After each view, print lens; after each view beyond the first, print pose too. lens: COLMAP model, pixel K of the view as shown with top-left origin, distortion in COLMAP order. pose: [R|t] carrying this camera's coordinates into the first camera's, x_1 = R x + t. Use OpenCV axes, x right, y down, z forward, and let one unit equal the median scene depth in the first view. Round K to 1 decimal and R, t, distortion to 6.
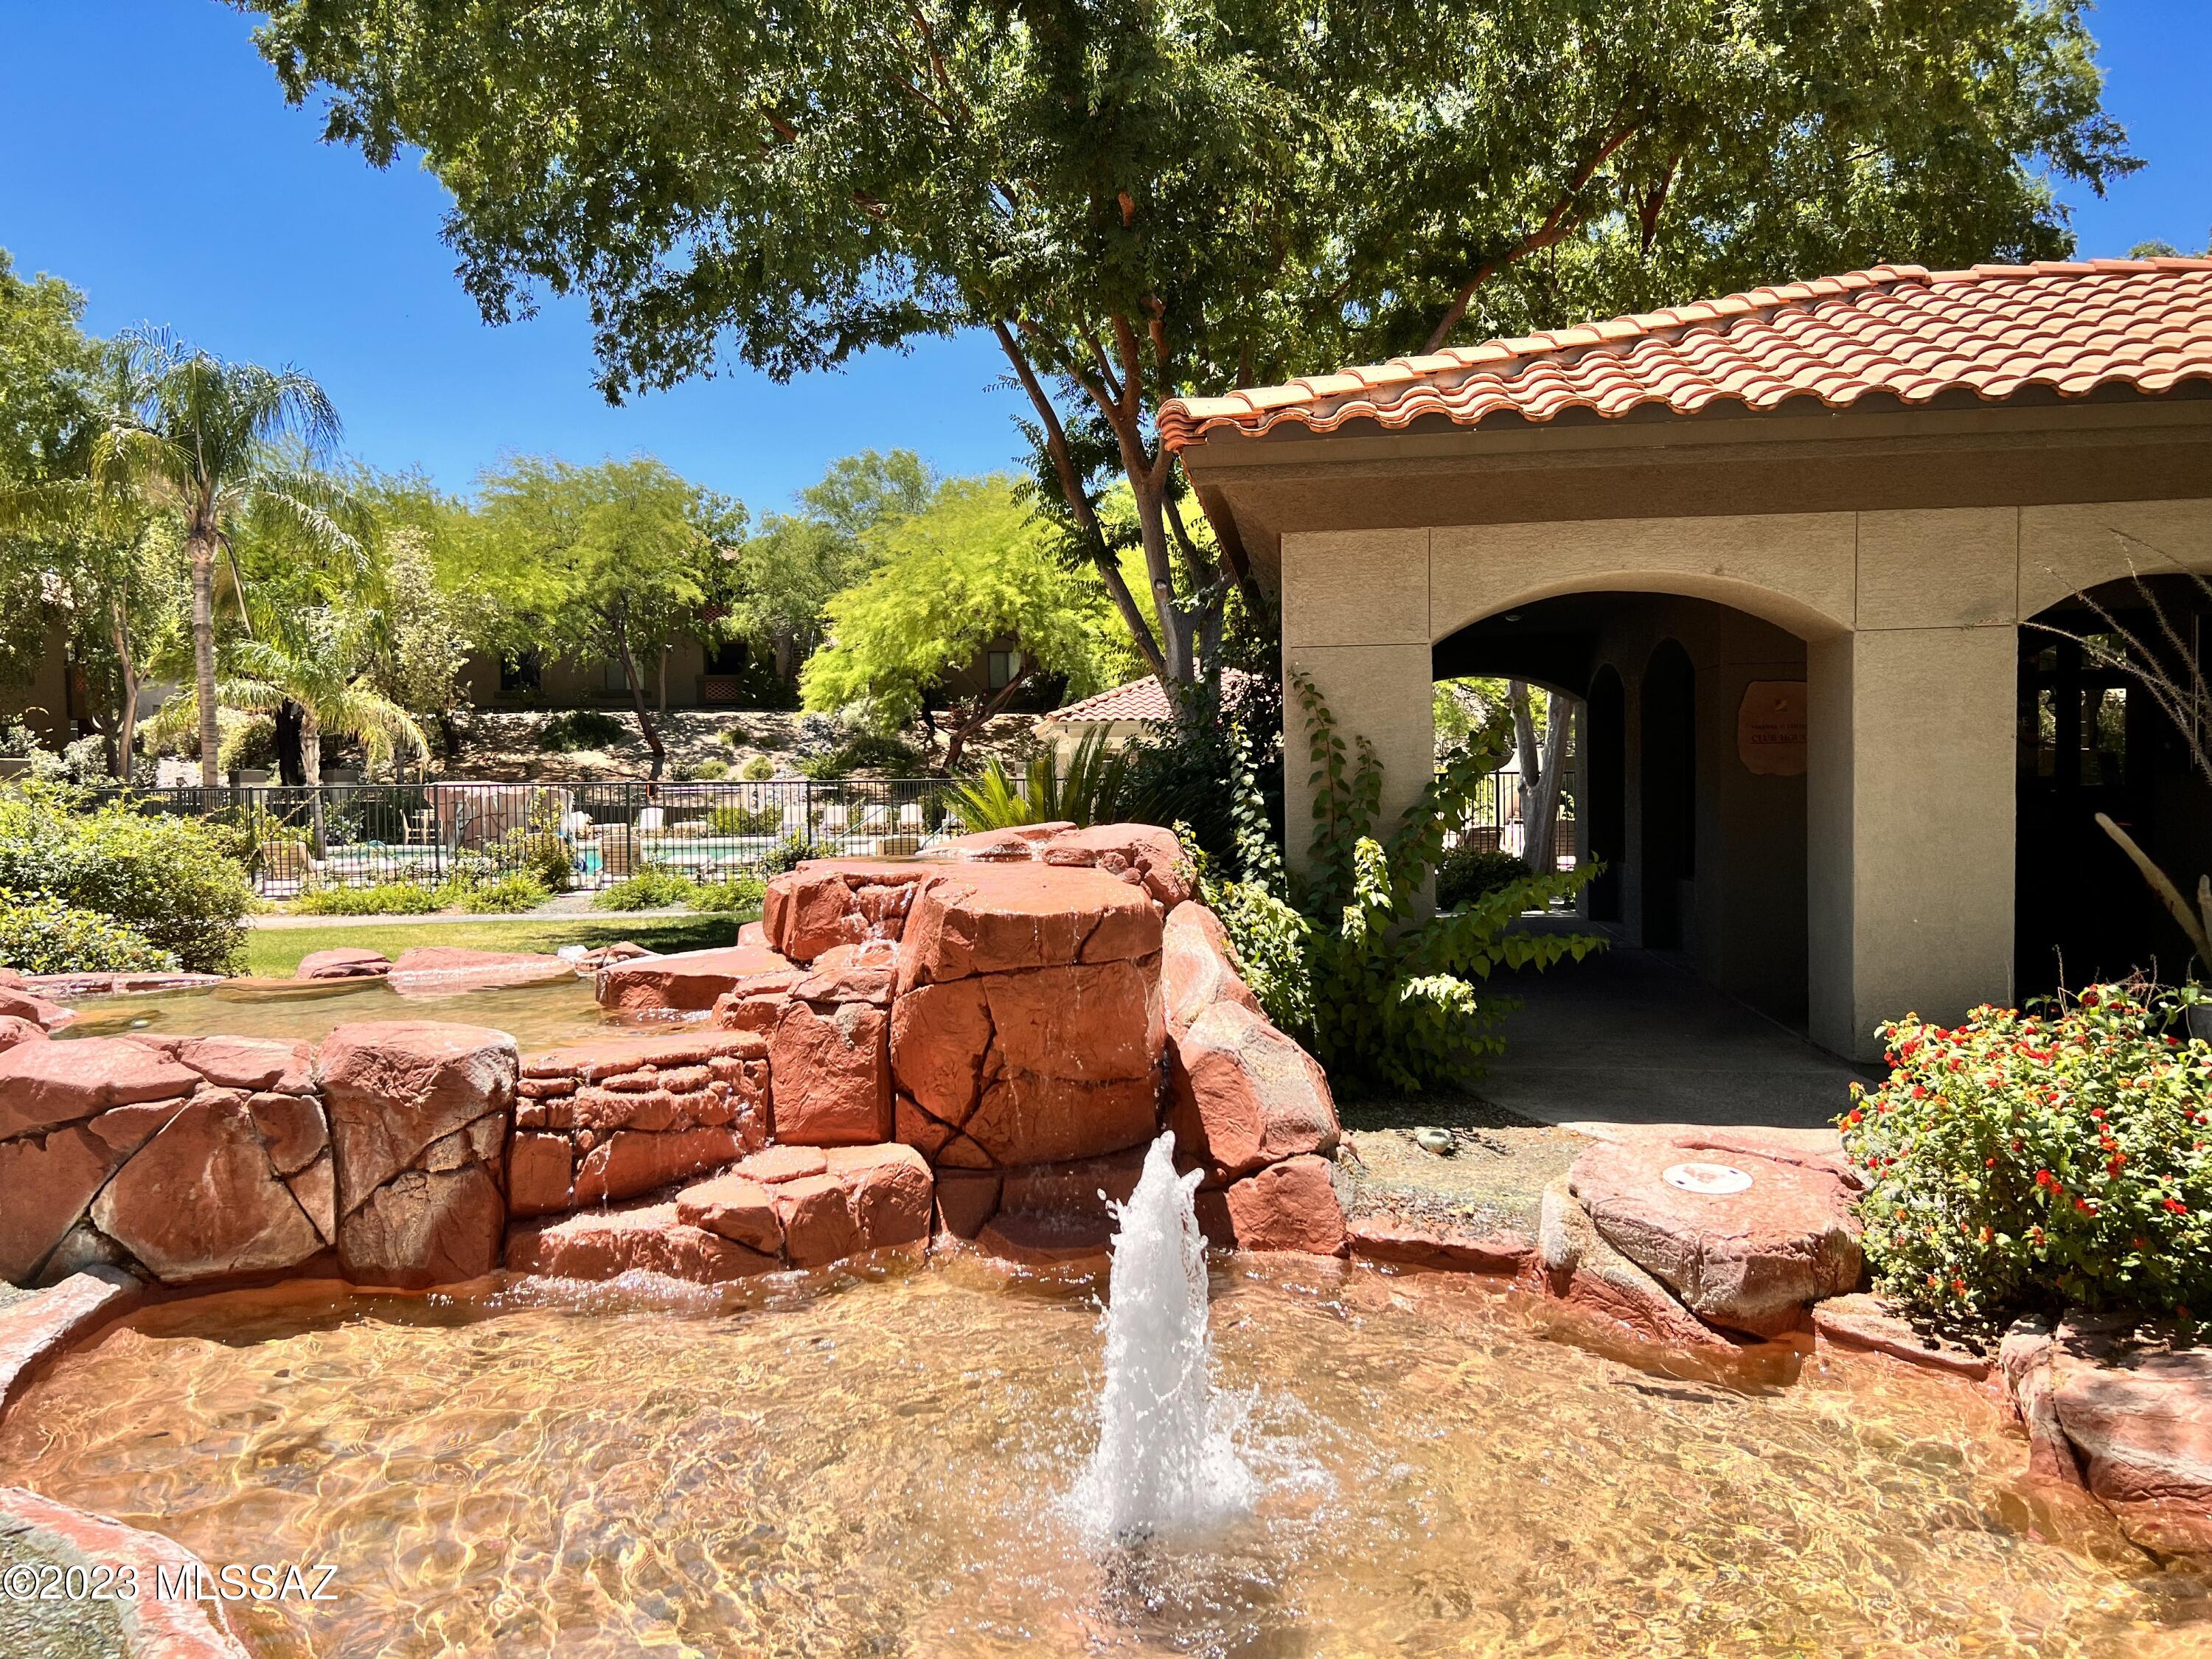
lens RADIAL K [[1695.6, 0, 1126.0], [0, 1695.6, 836.6], [0, 0, 1]] dist [0.017401, -0.004692]
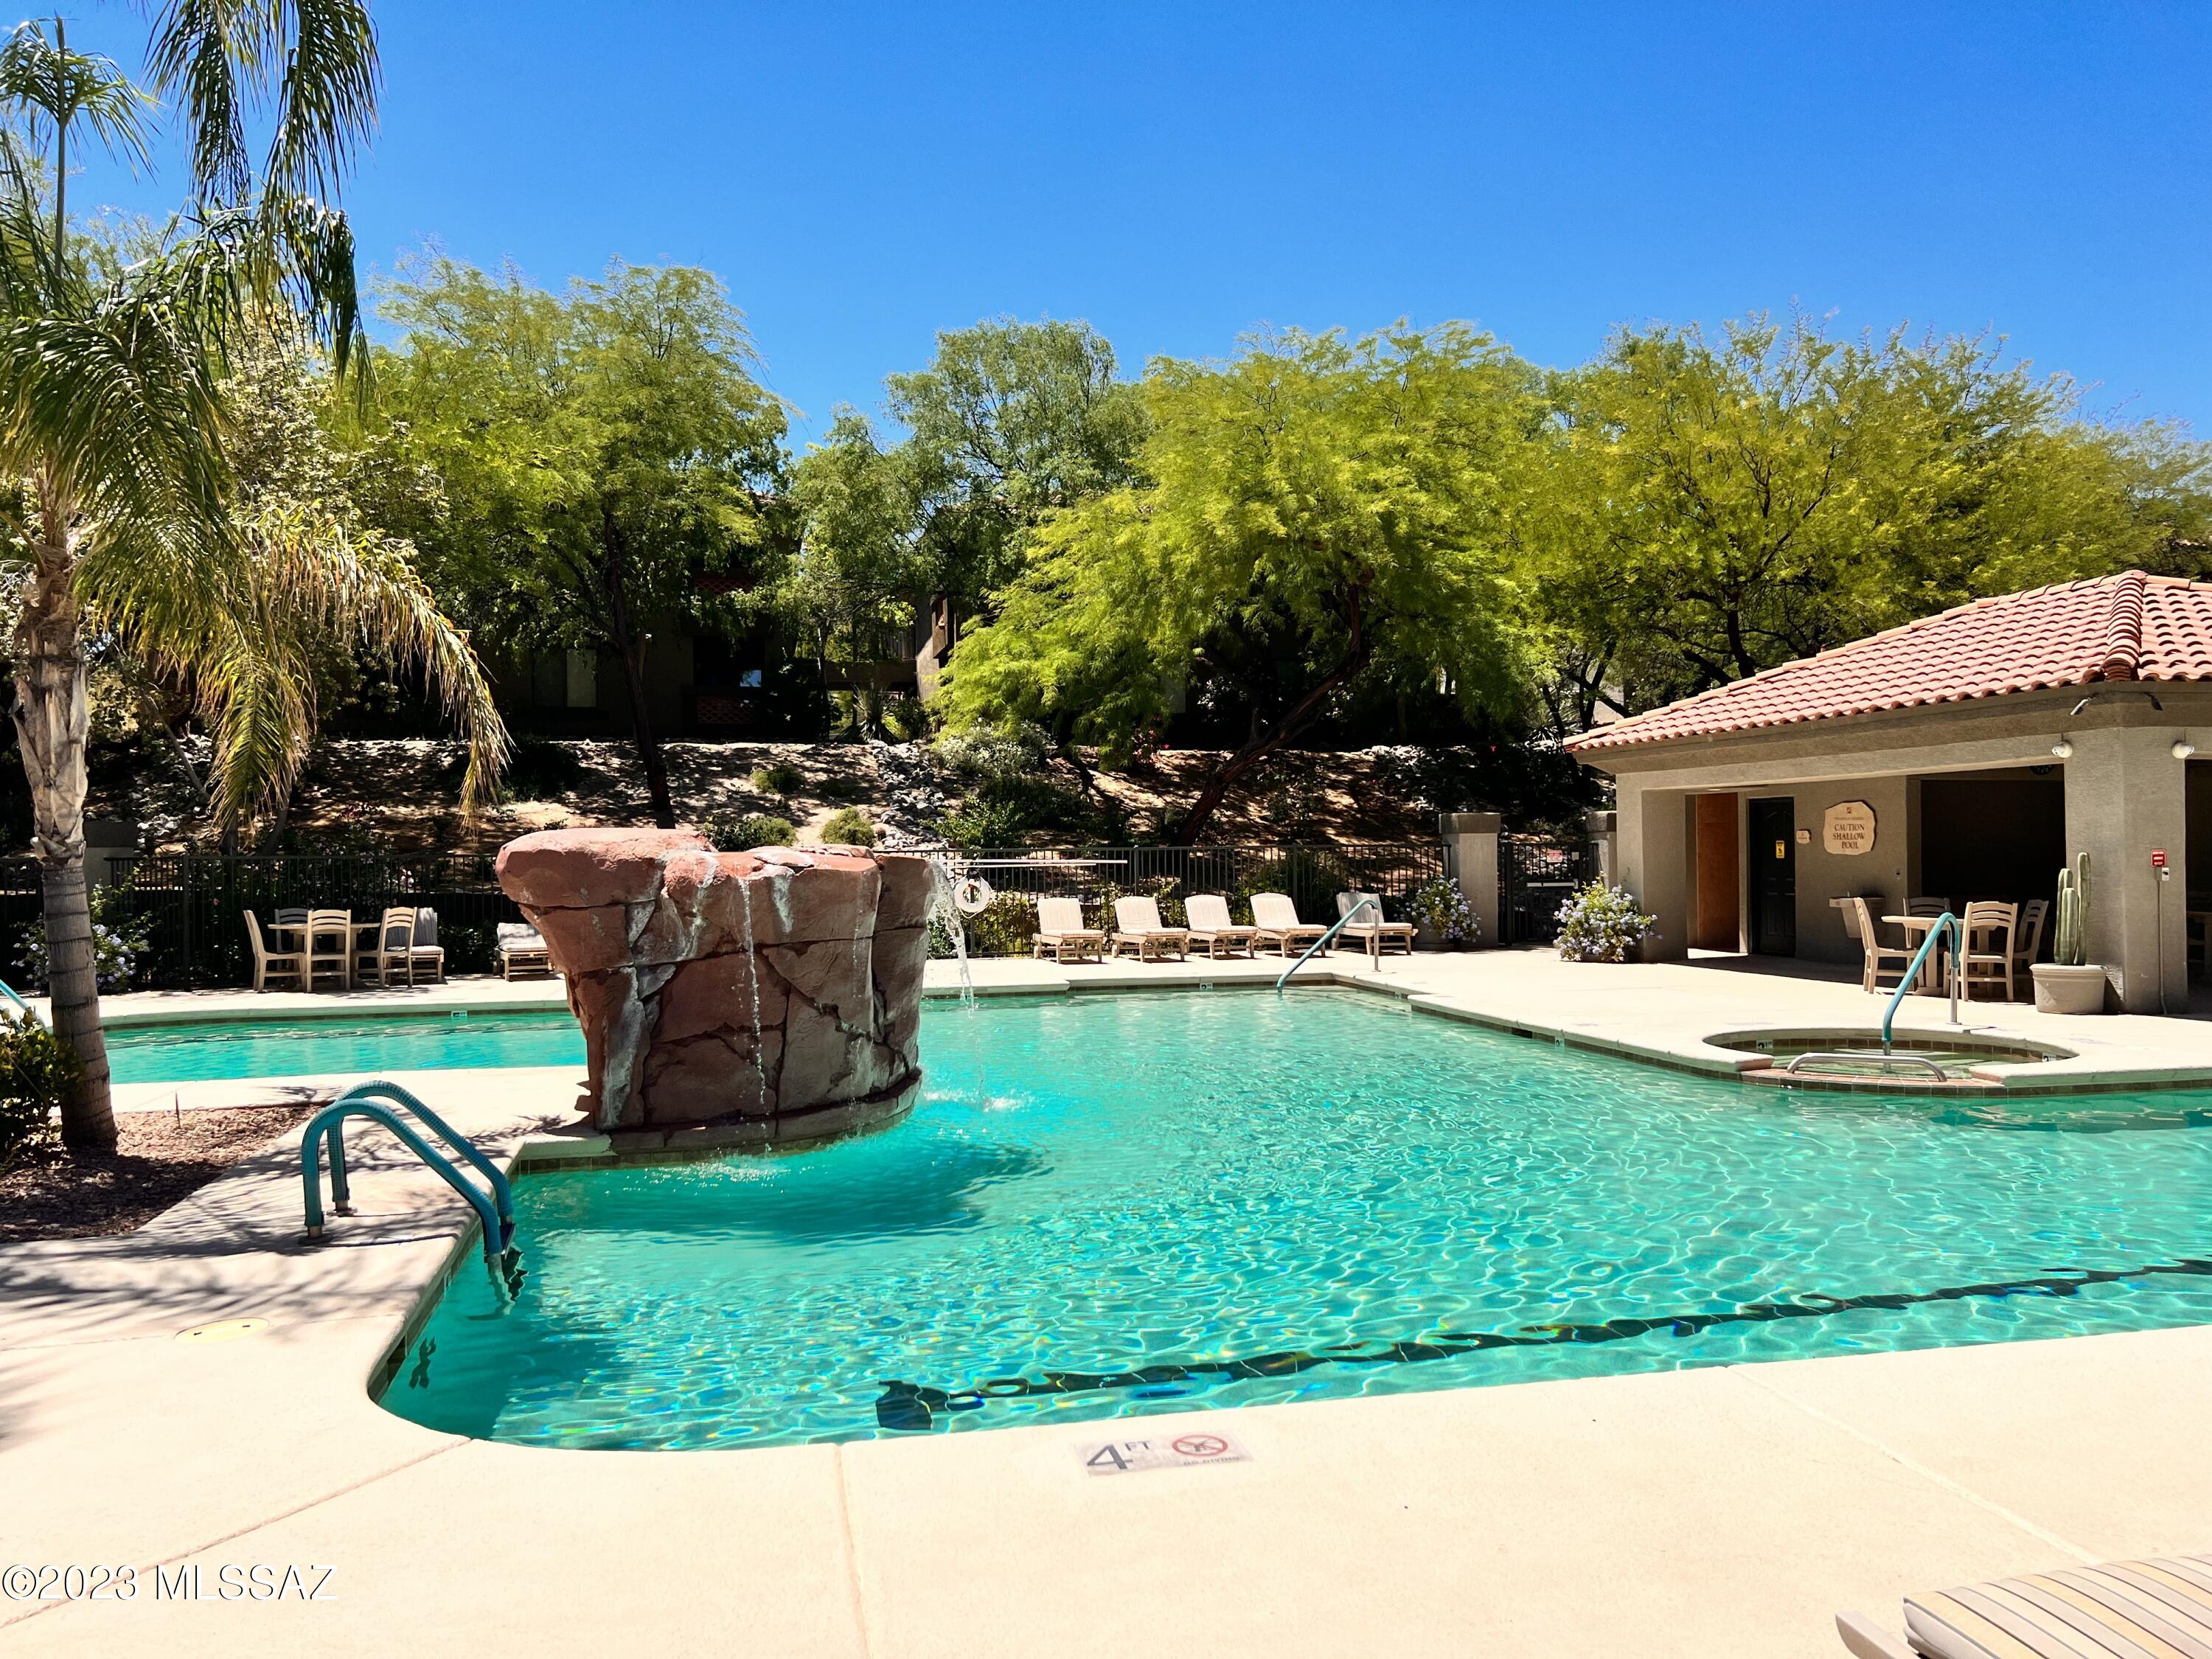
lens RADIAL K [[1695.6, 0, 1103.7], [0, 1695.6, 832.5], [0, 0, 1]] dist [0.017401, -0.004692]
pose [[0.991849, 0.002161, 0.127400, -0.204676], [0.004419, 0.998671, -0.051348, -0.009589], [-0.127342, 0.051492, 0.990521, 0.416110]]
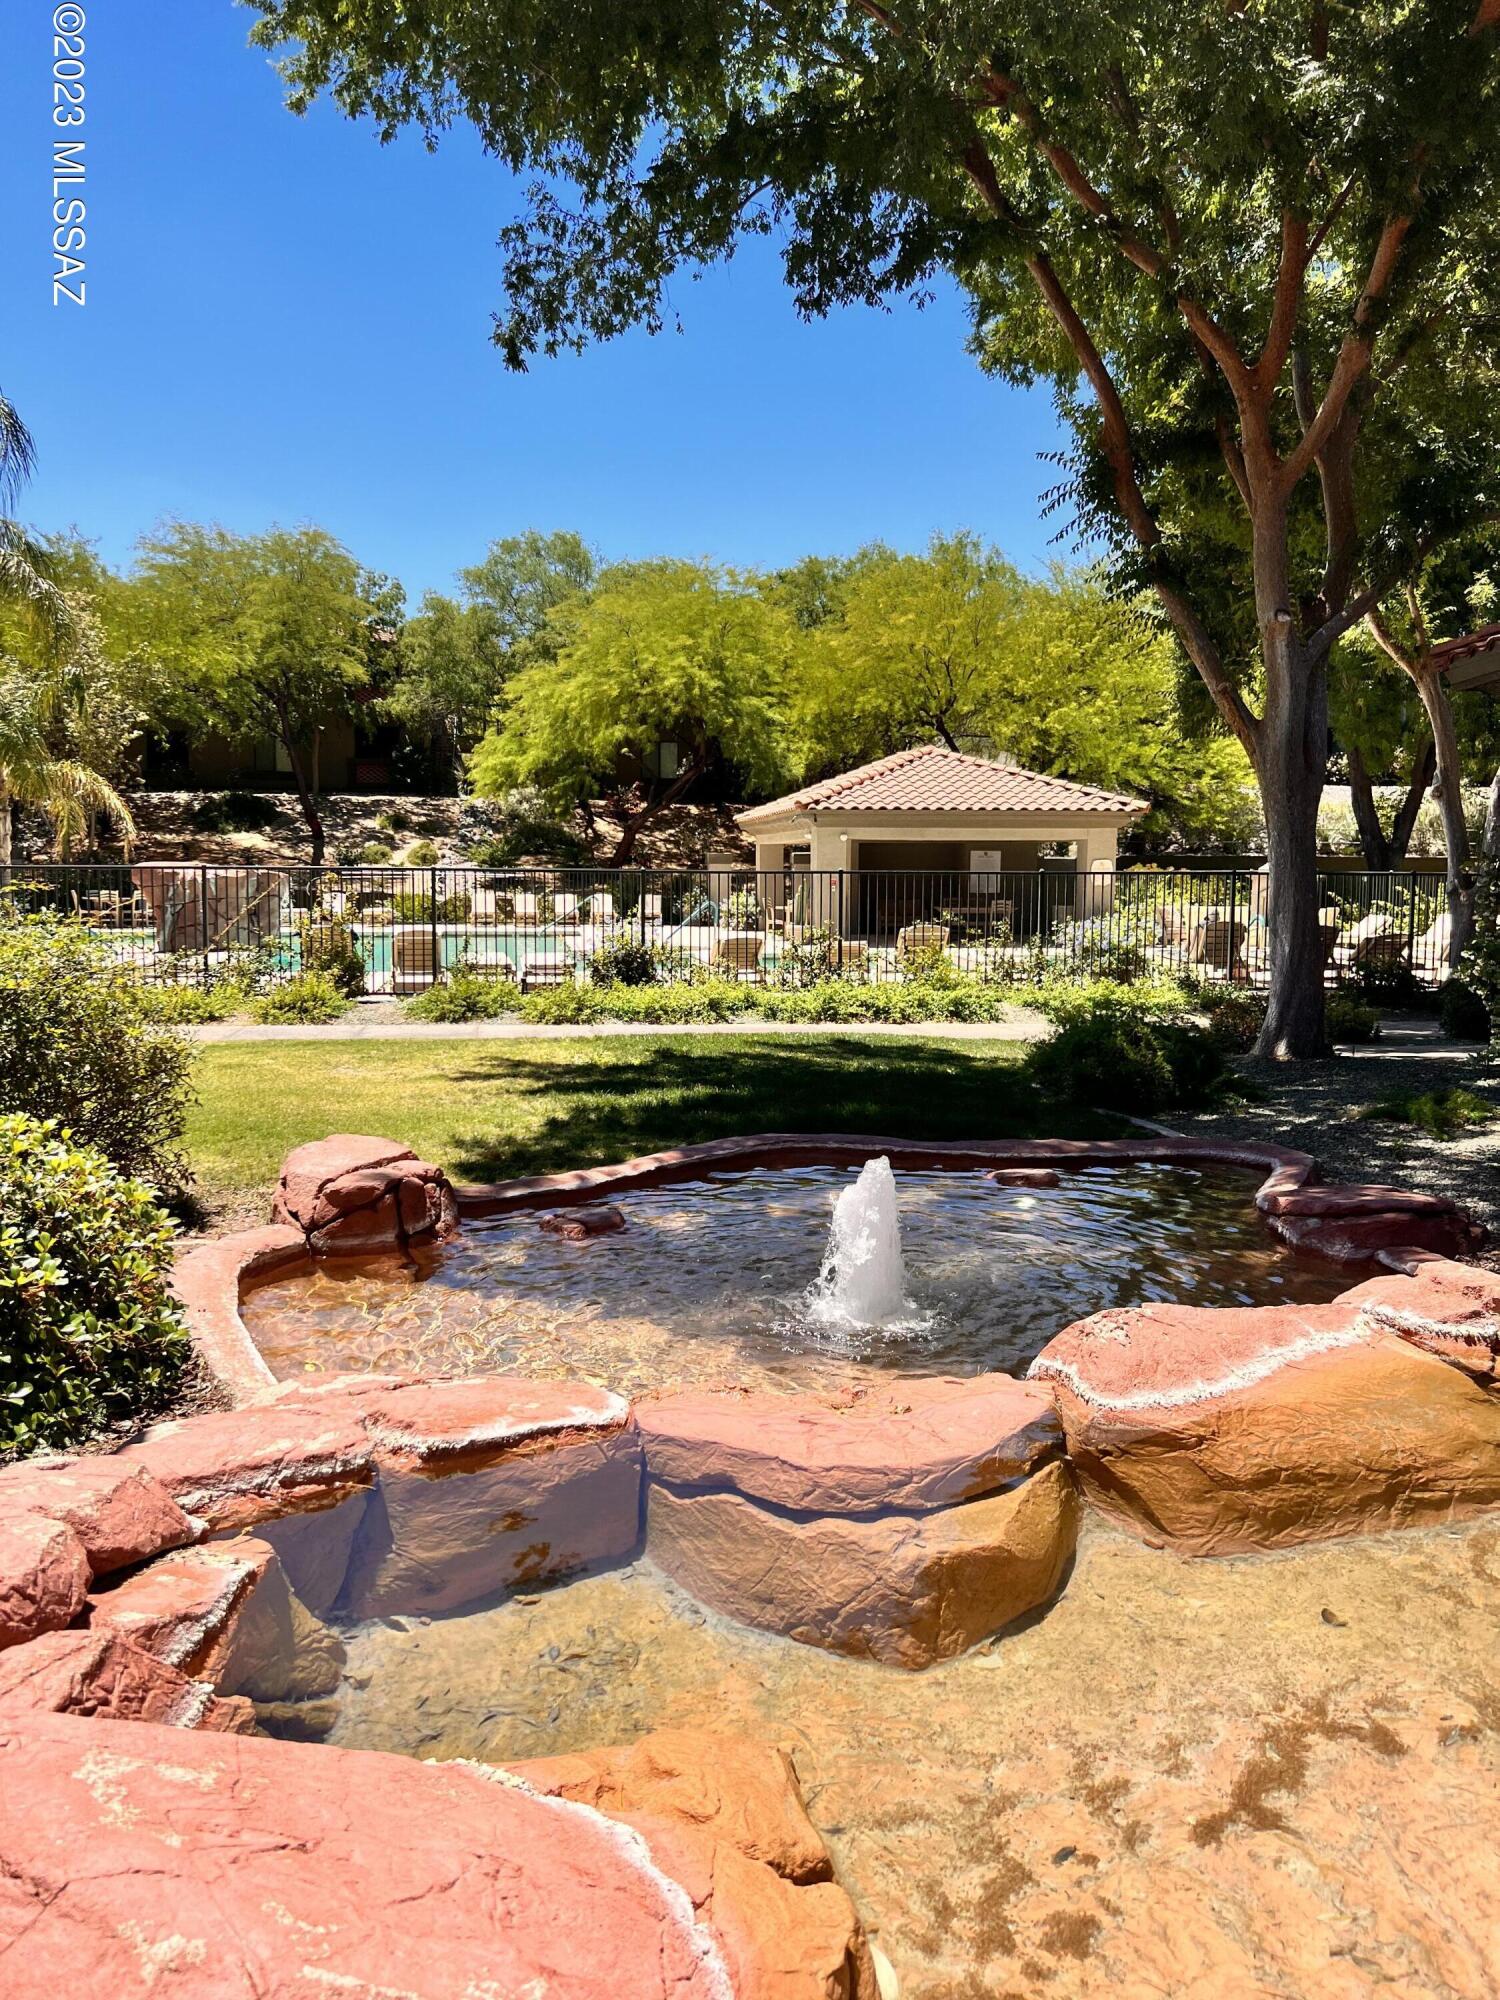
lens RADIAL K [[1533.1, 0, 736.6], [0, 1533.1, 999.5], [0, 0, 1]] dist [0.017401, -0.004692]
pose [[0.998706, 0.013693, 0.048981, -0.077803], [-0.016132, 0.998631, 0.049752, -0.002939], [-0.048233, -0.050478, 0.997560, 0.099716]]
